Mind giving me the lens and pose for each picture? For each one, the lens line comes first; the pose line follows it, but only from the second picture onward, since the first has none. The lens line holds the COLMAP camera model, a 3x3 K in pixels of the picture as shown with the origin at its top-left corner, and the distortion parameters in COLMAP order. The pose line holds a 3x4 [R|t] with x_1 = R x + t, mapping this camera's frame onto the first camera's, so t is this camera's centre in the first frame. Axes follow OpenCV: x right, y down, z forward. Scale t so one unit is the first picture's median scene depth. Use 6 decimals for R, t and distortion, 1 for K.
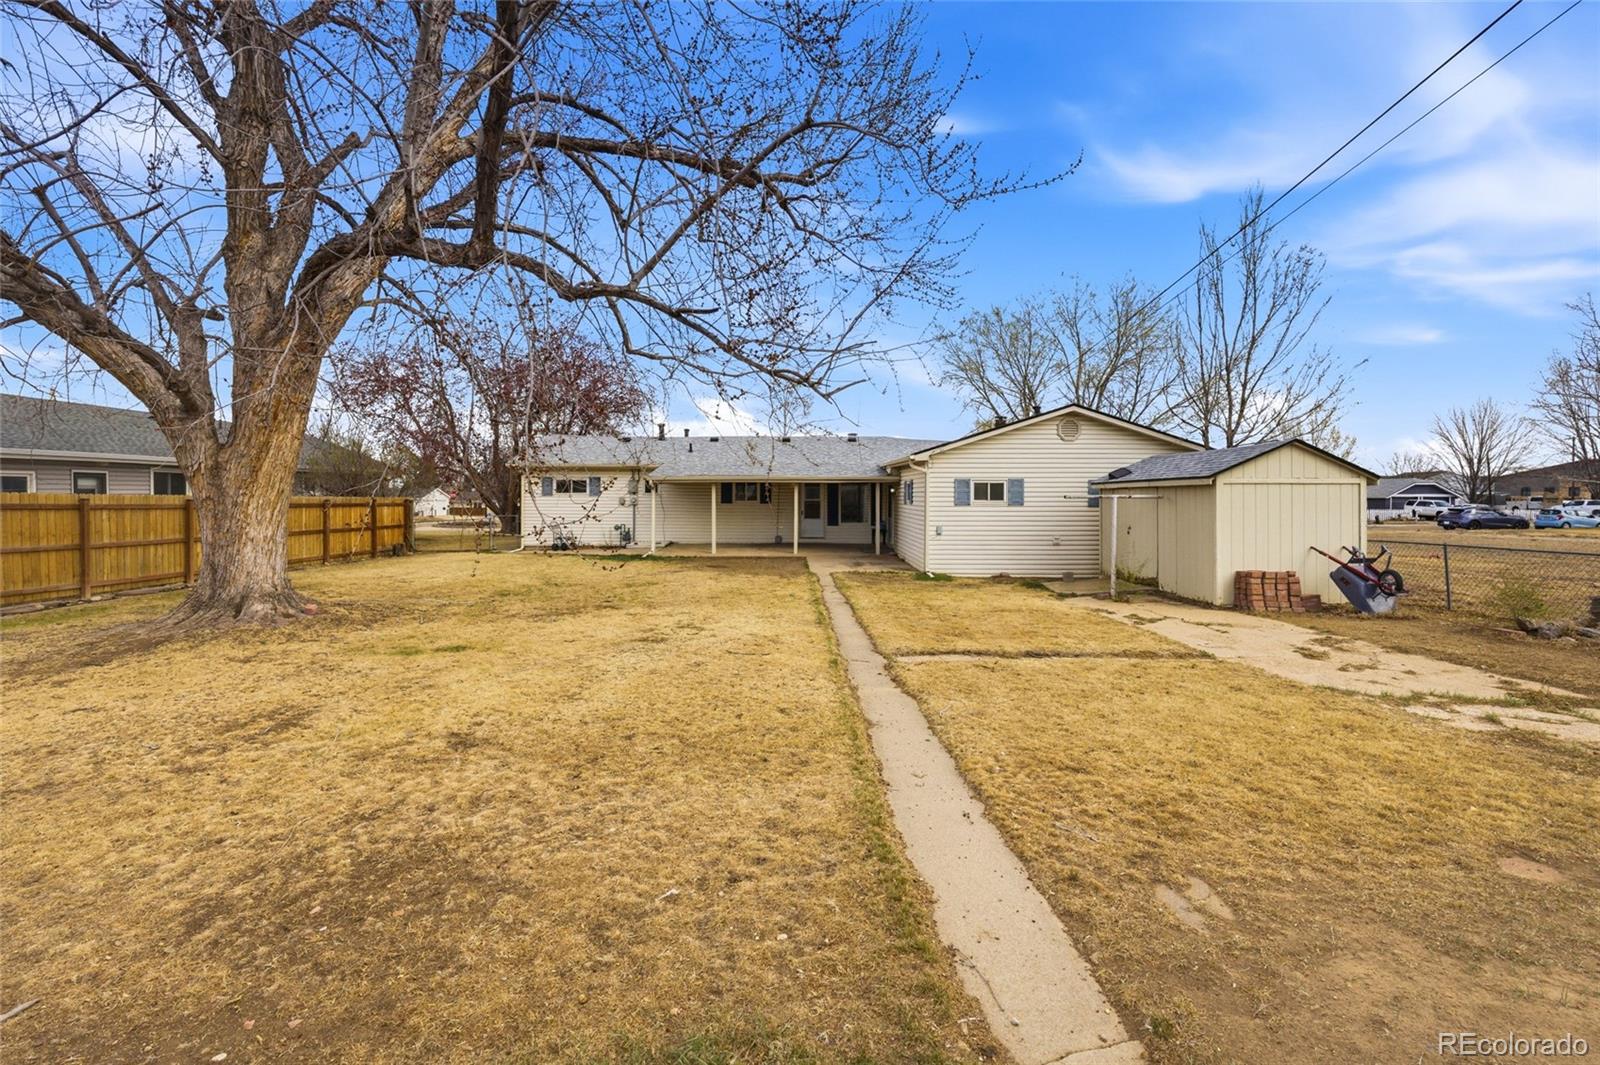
lens RADIAL K [[700.4, 0, 798.3], [0, 700.4, 524.1], [0, 0, 1]] dist [-0.003098, -0.000106]
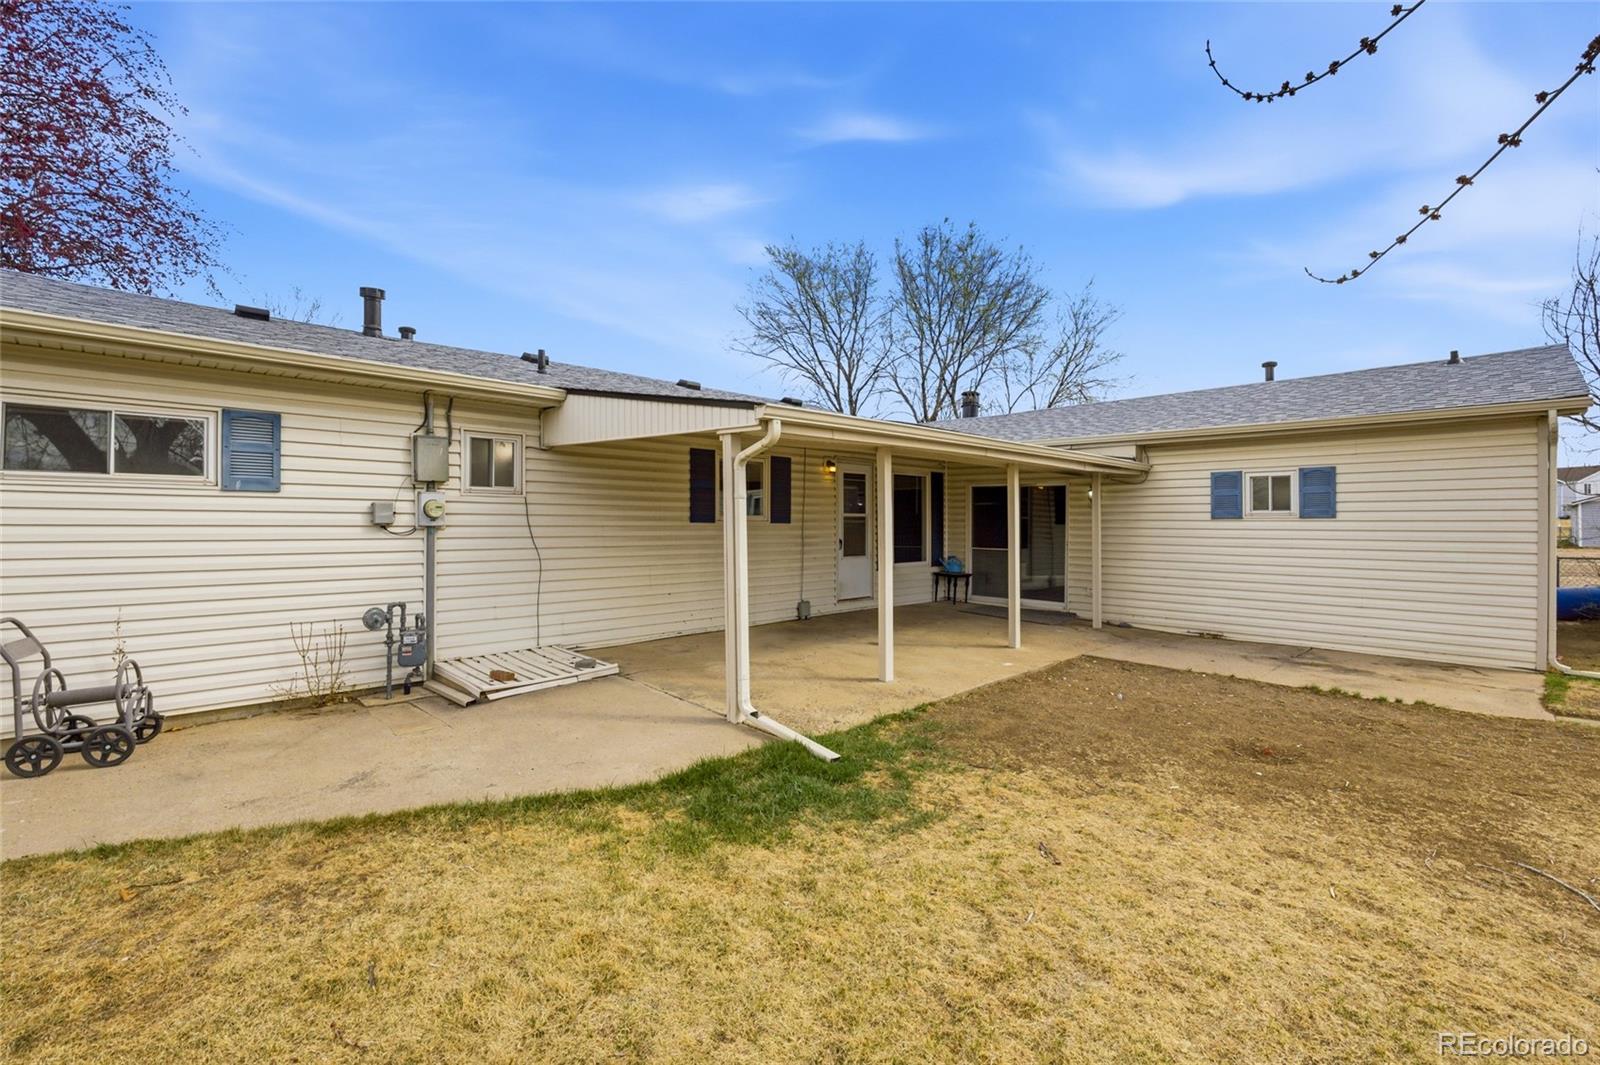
lens RADIAL K [[700.4, 0, 798.3], [0, 700.4, 524.1], [0, 0, 1]] dist [-0.003098, -0.000106]
pose [[0.729814, -0.007645, 0.683603, -0.321013], [0.025264, 0.999556, -0.015793, -0.021236], [-0.683179, 0.028797, 0.729683, 0.716132]]
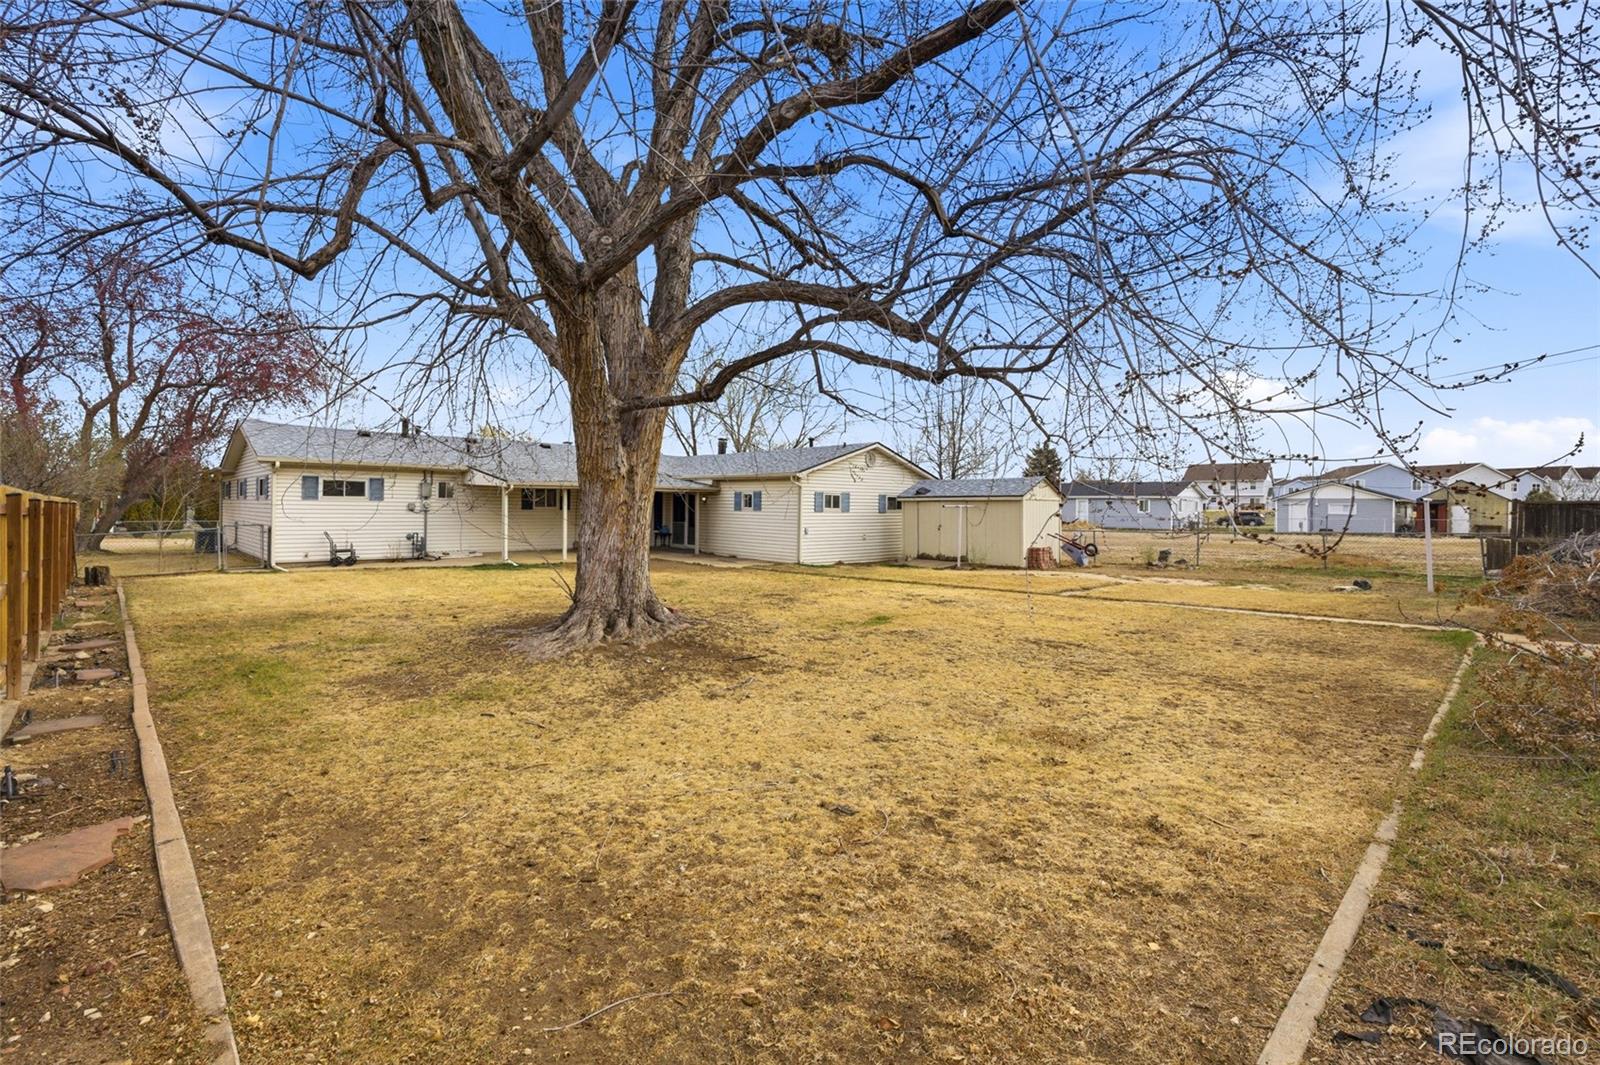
lens RADIAL K [[700.4, 0, 798.3], [0, 700.4, 524.1], [0, 0, 1]] dist [-0.003098, -0.000106]
pose [[0.735146, -0.011714, 0.677807, -0.497231], [0.016965, 0.999855, -0.001121, -0.001631], [-0.677696, 0.012324, 0.735239, 0.026397]]
